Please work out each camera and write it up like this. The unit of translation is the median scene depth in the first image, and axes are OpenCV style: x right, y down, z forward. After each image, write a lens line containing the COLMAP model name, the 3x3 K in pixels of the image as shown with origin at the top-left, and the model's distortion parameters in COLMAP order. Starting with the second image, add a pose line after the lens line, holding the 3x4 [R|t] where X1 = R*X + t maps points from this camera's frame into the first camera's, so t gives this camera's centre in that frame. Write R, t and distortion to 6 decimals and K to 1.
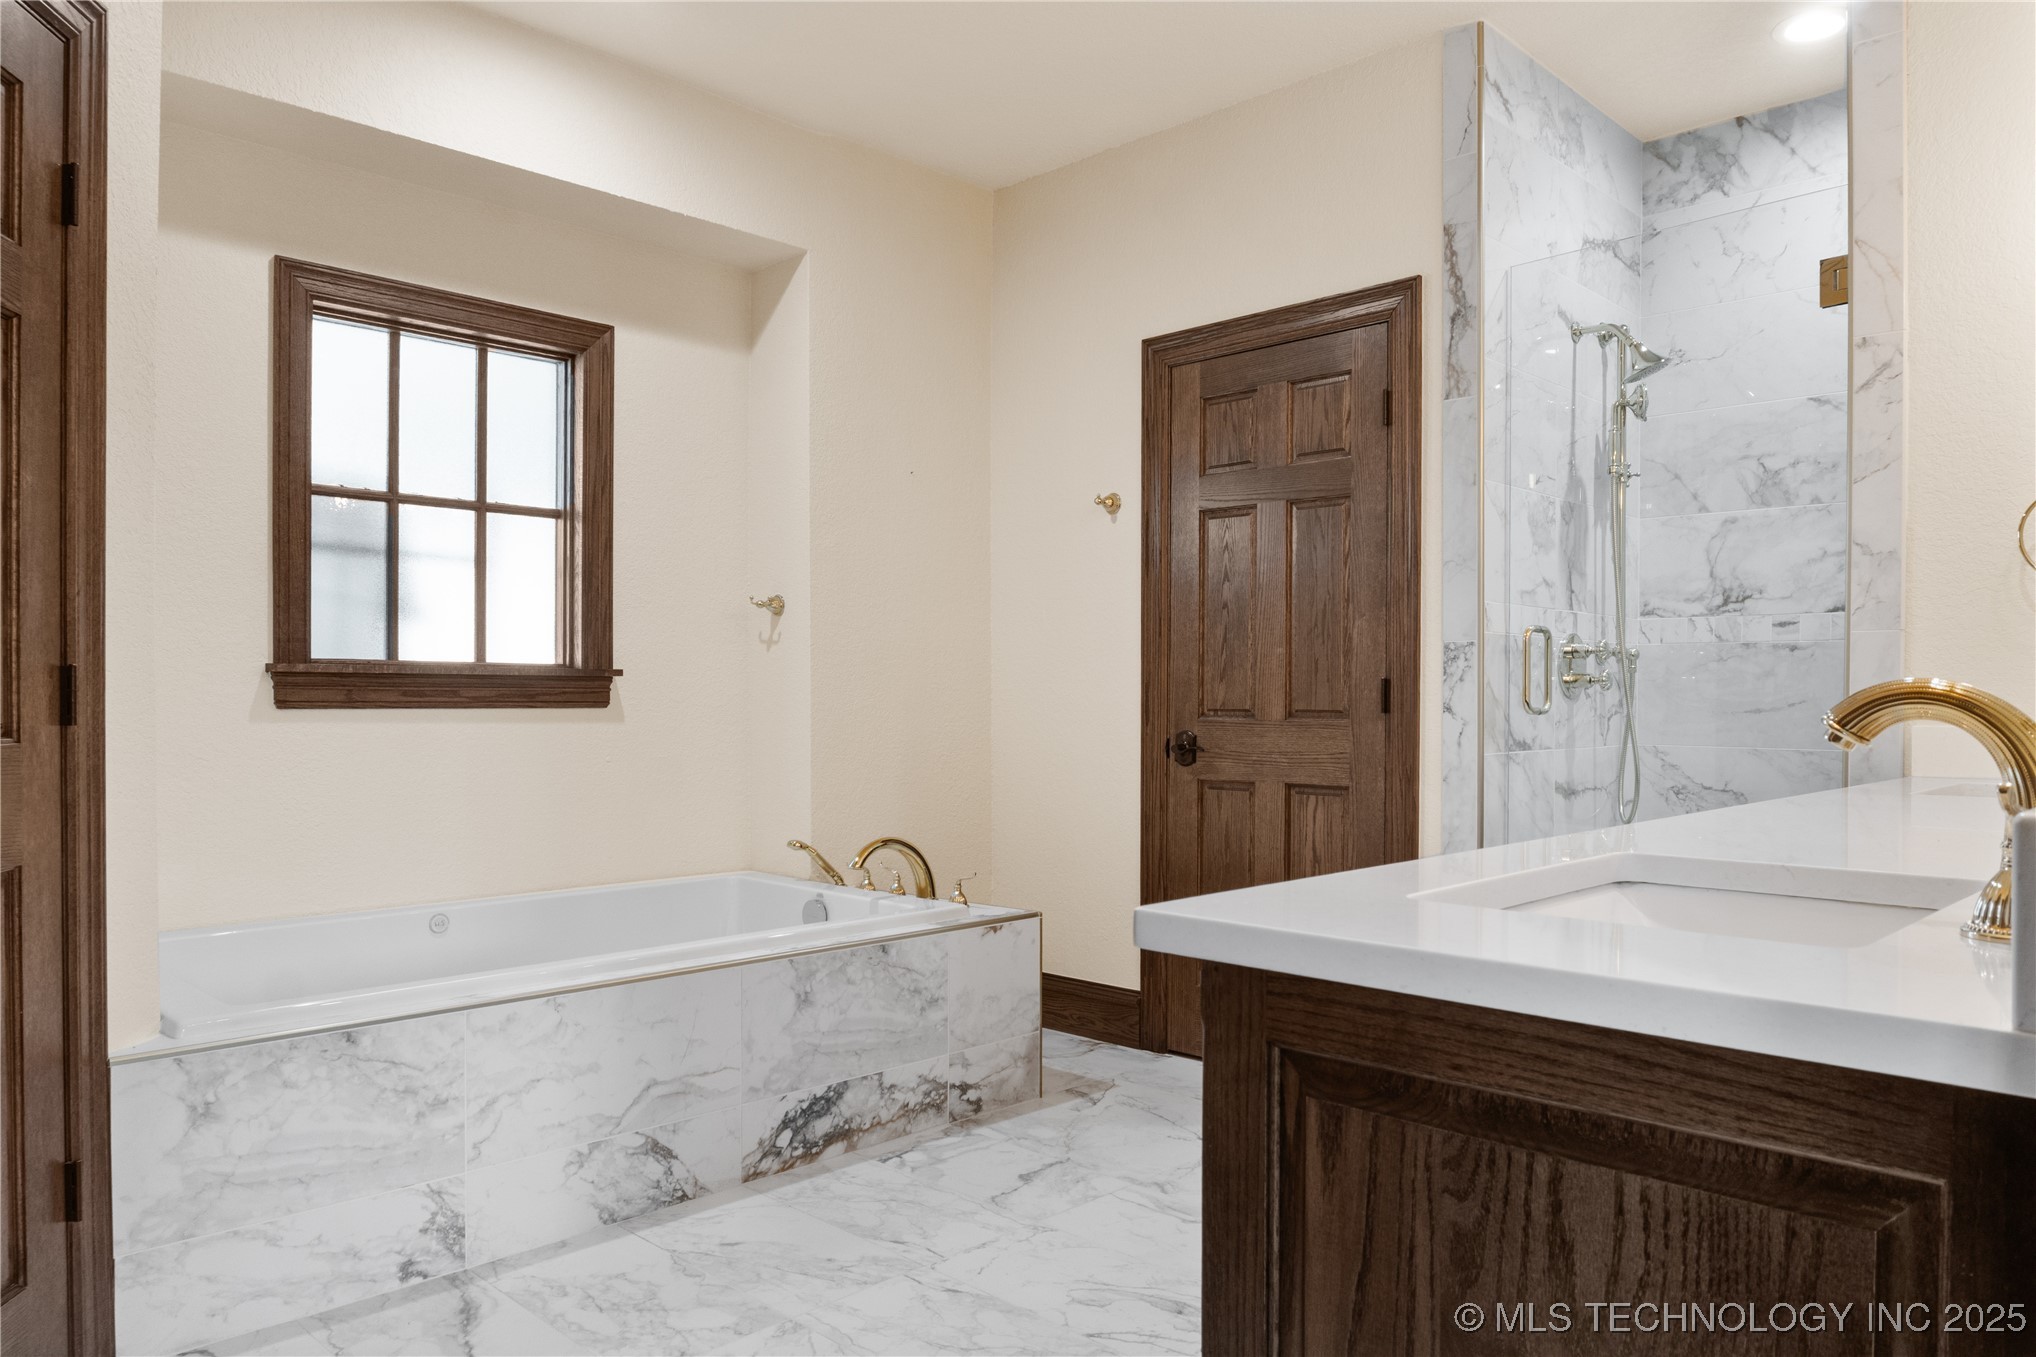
lens RADIAL K [[1393.9, 0, 1018.0], [0, 1393.9, 678.5], [0, 0, 1]] dist [0.000952, -0.000389]
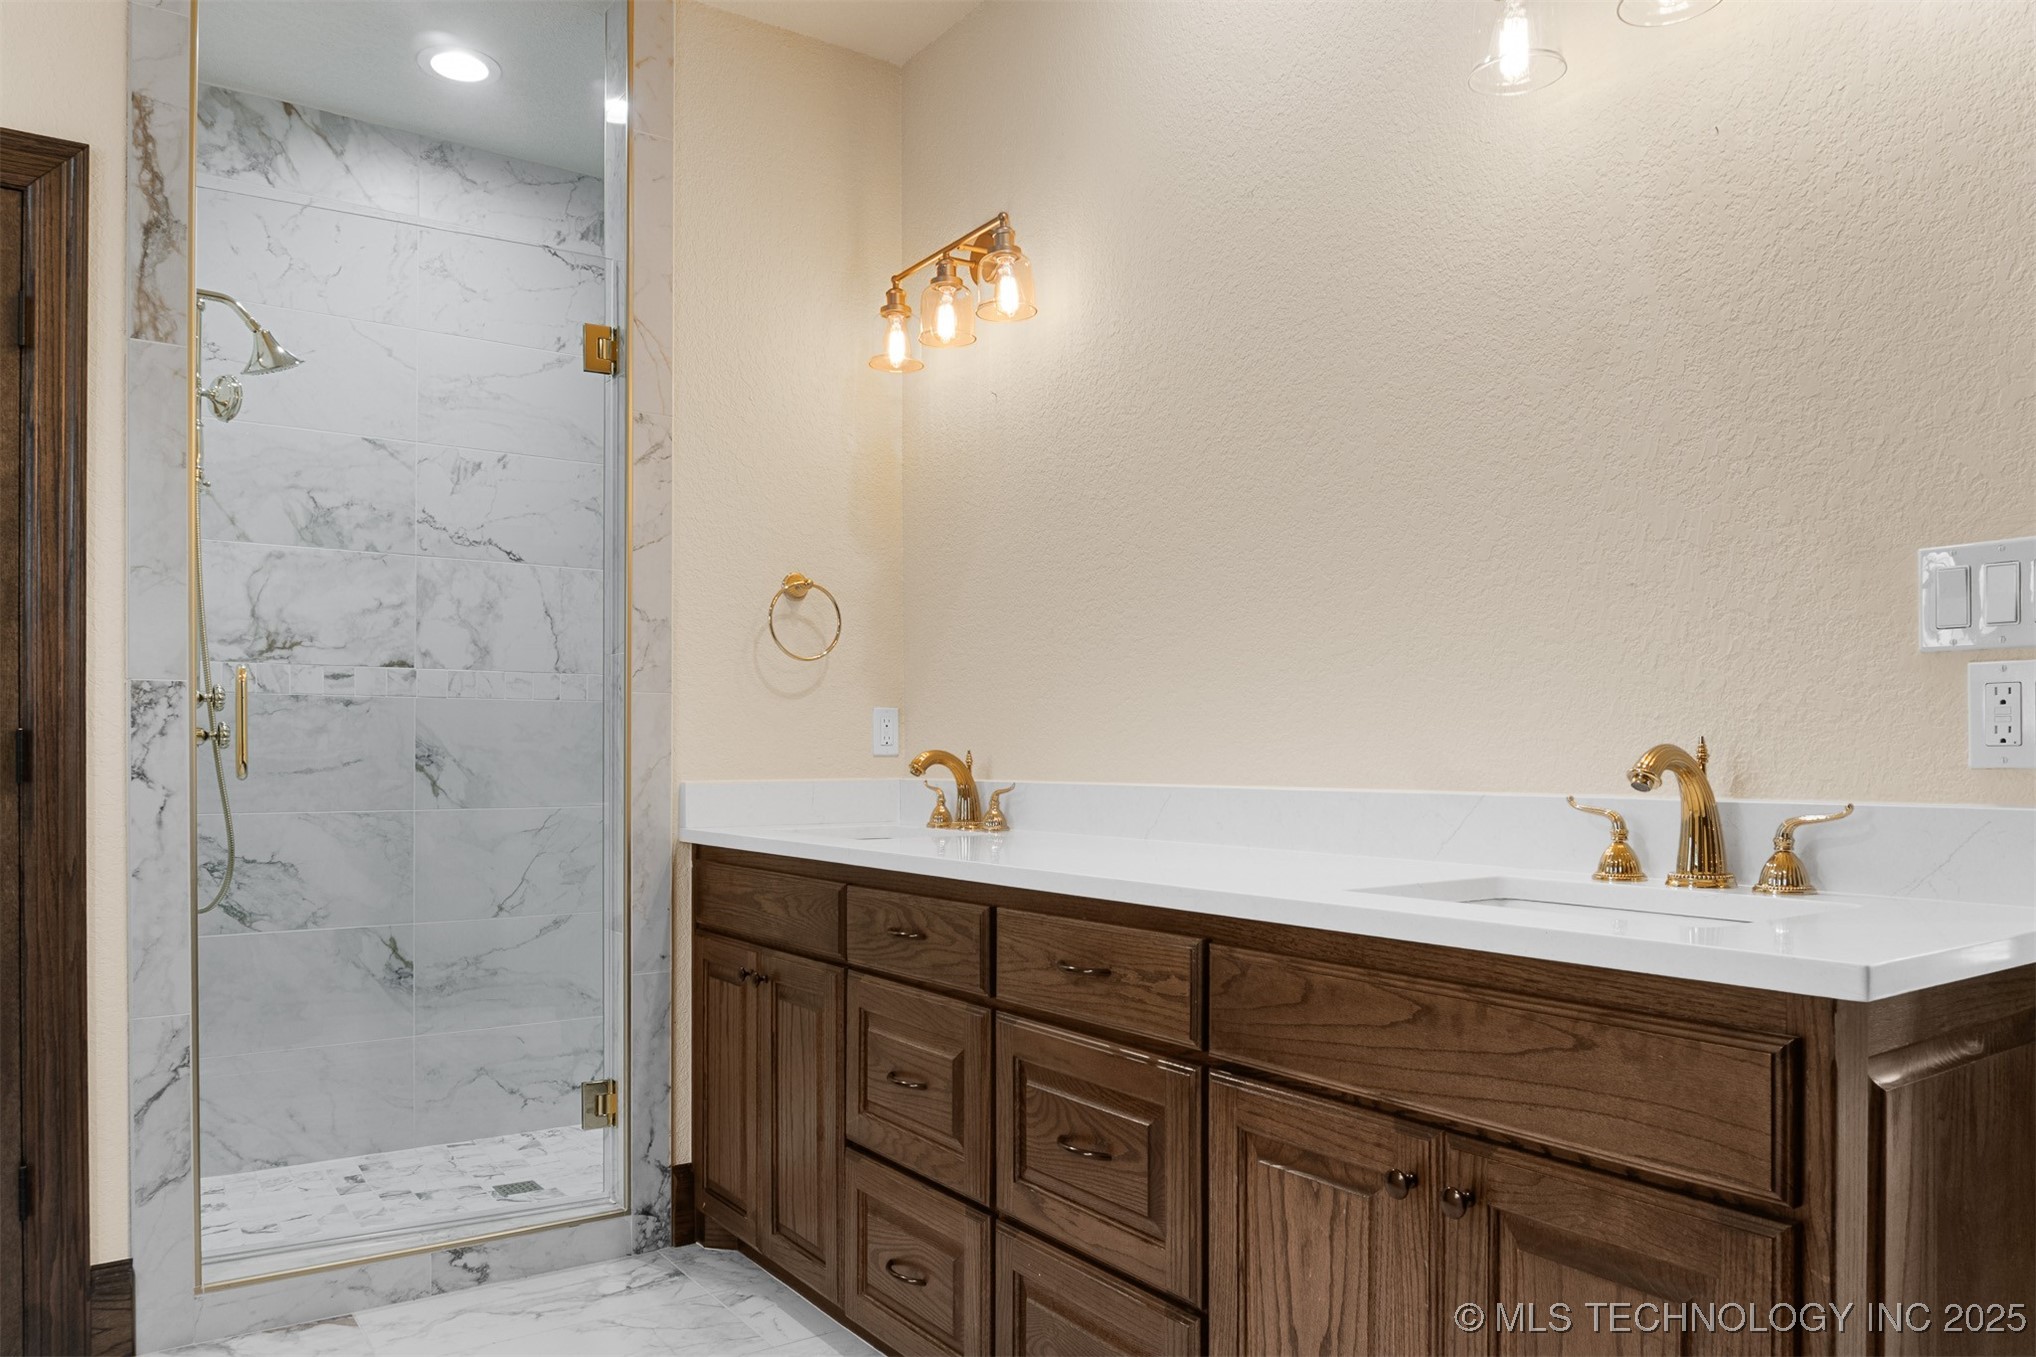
lens RADIAL K [[1408.5, 0, 1015.4], [0, 1408.5, 731.8], [0, 0, 1]] dist [-0.005767, -0.001548]
pose [[0.188504, 0.012653, 0.981991, -0.280355], [-0.011655, 0.999875, -0.010646, 0.002336], [-0.982003, -0.009439, 0.188628, 0.386222]]
